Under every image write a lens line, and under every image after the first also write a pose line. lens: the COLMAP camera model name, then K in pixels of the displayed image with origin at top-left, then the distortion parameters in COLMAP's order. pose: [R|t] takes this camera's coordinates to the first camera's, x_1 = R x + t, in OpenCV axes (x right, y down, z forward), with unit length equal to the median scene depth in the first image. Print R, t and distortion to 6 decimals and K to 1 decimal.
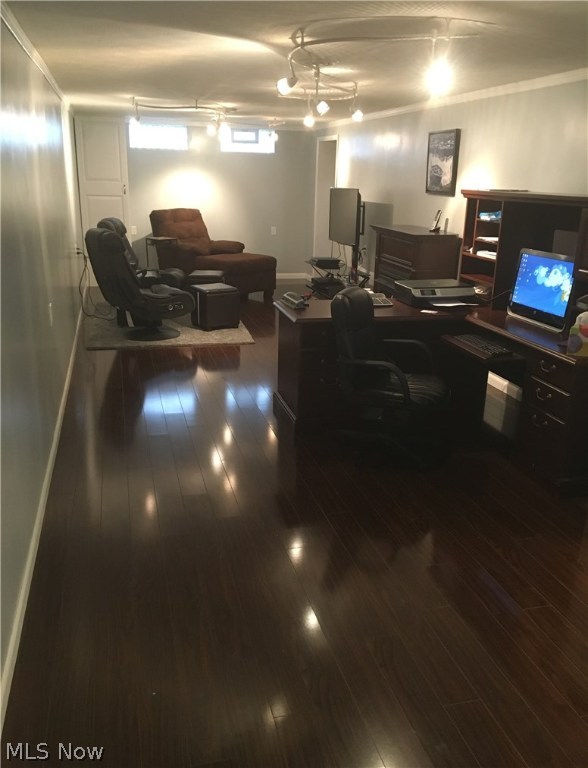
lens RADIAL K [[695.1, 0, 292.1], [0, 695.1, 385.9], [0, 0, 1]] dist [0.089253, 0.018462]
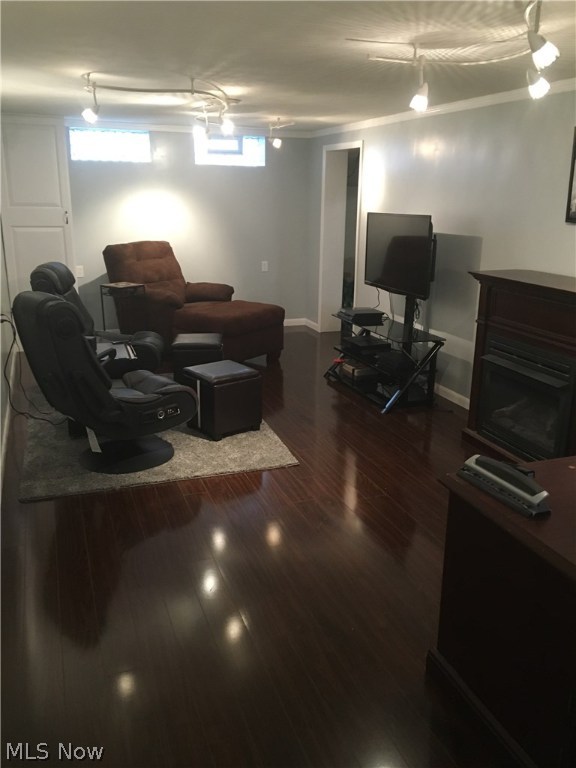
lens RADIAL K [[652.8, 0, 289.5], [0, 652.8, 382.8], [0, 0, 1]] dist [0.060661, -0.068333]
pose [[0.993515, -0.039613, 0.106574, -0.093090], [0.040471, 0.999163, -0.005900, -0.100588], [-0.106251, 0.010175, 0.994287, 0.319421]]
